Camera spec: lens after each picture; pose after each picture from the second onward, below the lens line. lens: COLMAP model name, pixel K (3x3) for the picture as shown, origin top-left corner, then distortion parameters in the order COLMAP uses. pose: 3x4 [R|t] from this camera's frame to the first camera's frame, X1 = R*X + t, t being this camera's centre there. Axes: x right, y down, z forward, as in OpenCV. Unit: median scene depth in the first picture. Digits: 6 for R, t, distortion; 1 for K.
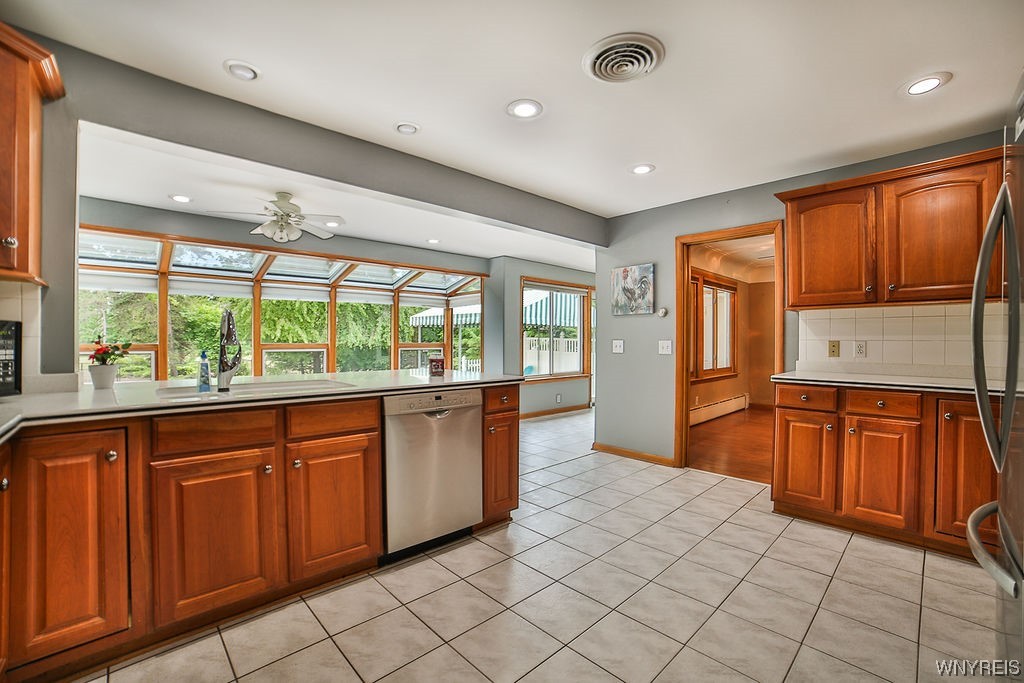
lens RADIAL K [[440.6, 0, 516.0], [0, 440.6, 339.7], [0, 0, 1]] dist [-0.072131, 0.011554]
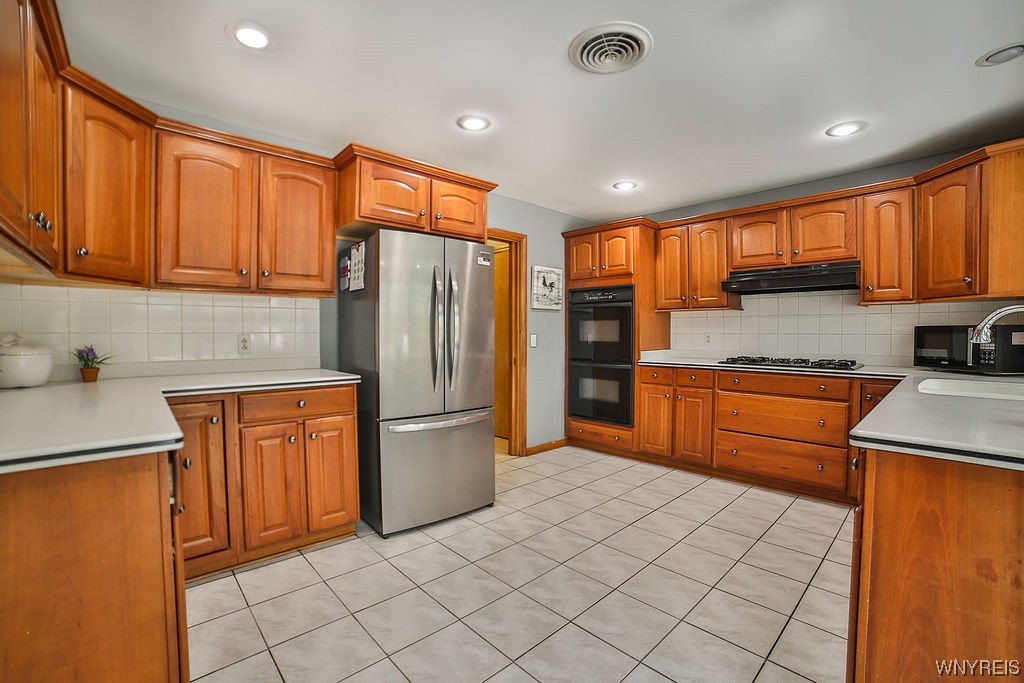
lens RADIAL K [[440.6, 0, 519.3], [0, 440.6, 343.3], [0, 0, 1]] dist [-0.072131, 0.011554]
pose [[-0.999966, -0.006953, 0.004446, 0.235078], [-0.006848, 0.999707, 0.023203, -0.000342], [-0.004606, 0.023172, -0.999721, 1.023819]]
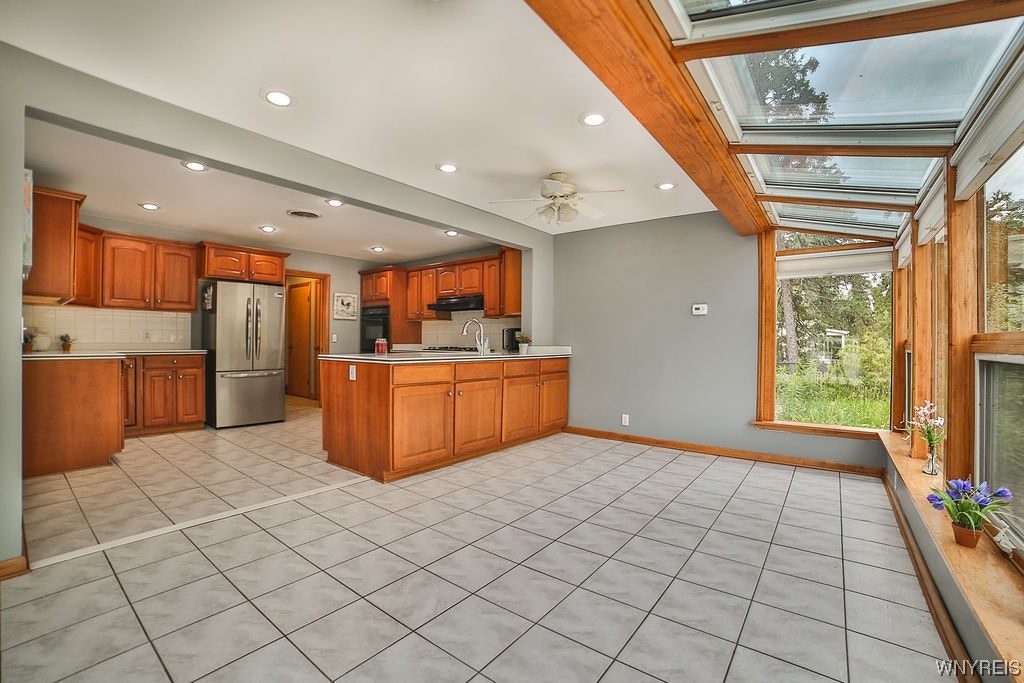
lens RADIAL K [[418.6, 0, 502.5], [0, 418.6, 341.6], [0, 0, 1]] dist [-0.044061, 0.000495]
pose [[-0.991235, -0.010012, -0.131730, -0.289915], [-0.010700, 0.999933, 0.004519, 0.021777], [0.131676, 0.005889, -0.991275, 1.790210]]
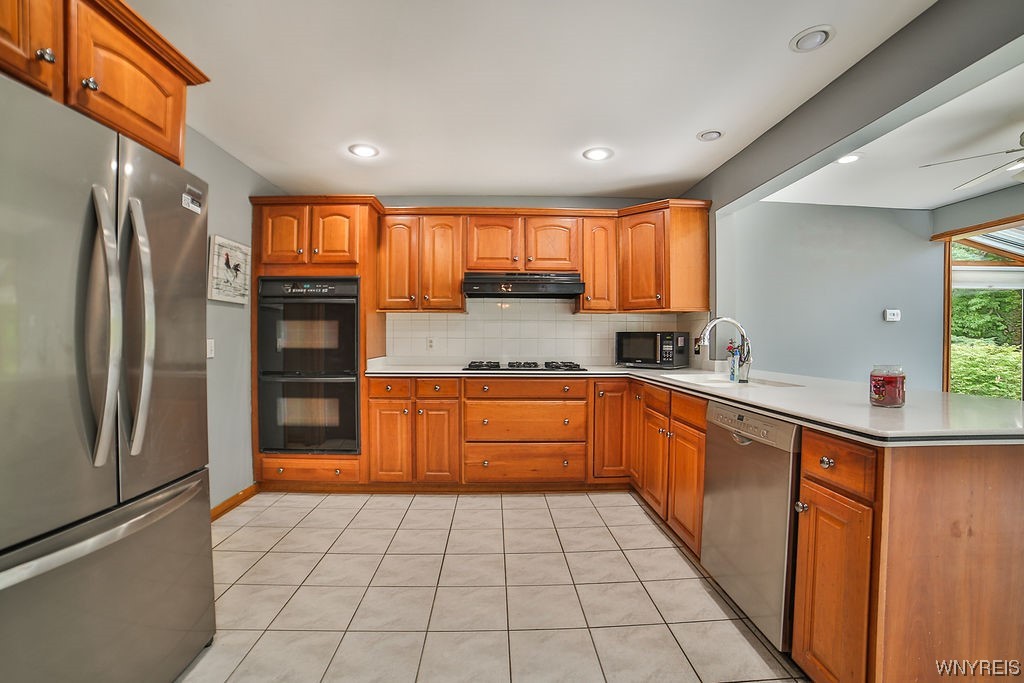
lens RADIAL K [[440.6, 0, 508.4], [0, 440.6, 345.2], [0, 0, 1]] dist [-0.072131, 0.011554]
pose [[-0.685503, 0.001618, -0.728068, 0.387102], [-0.007644, 0.999926, 0.009420, 0.002733], [0.728029, 0.012023, -0.685441, 0.750856]]
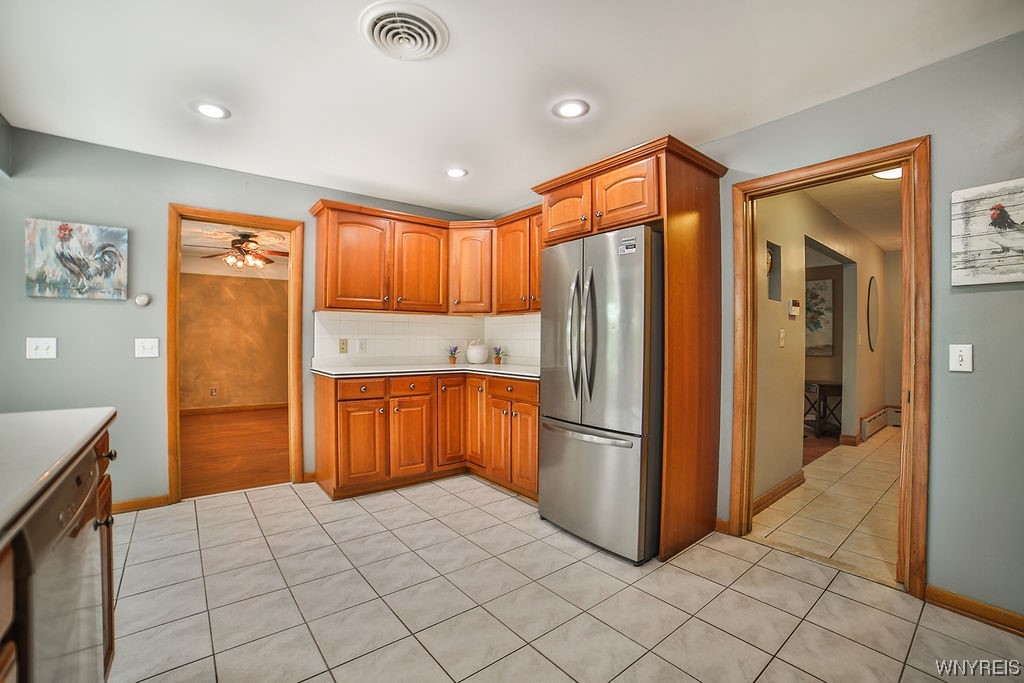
lens RADIAL K [[440.6, 0, 510.0], [0, 440.6, 345.5], [0, 0, 1]] dist [-0.072131, 0.011554]
pose [[0.092038, -0.012200, 0.995681, -0.323785], [-0.004909, 0.999907, 0.012706, 0.001450], [-0.995743, -0.006057, 0.091970, 0.355197]]
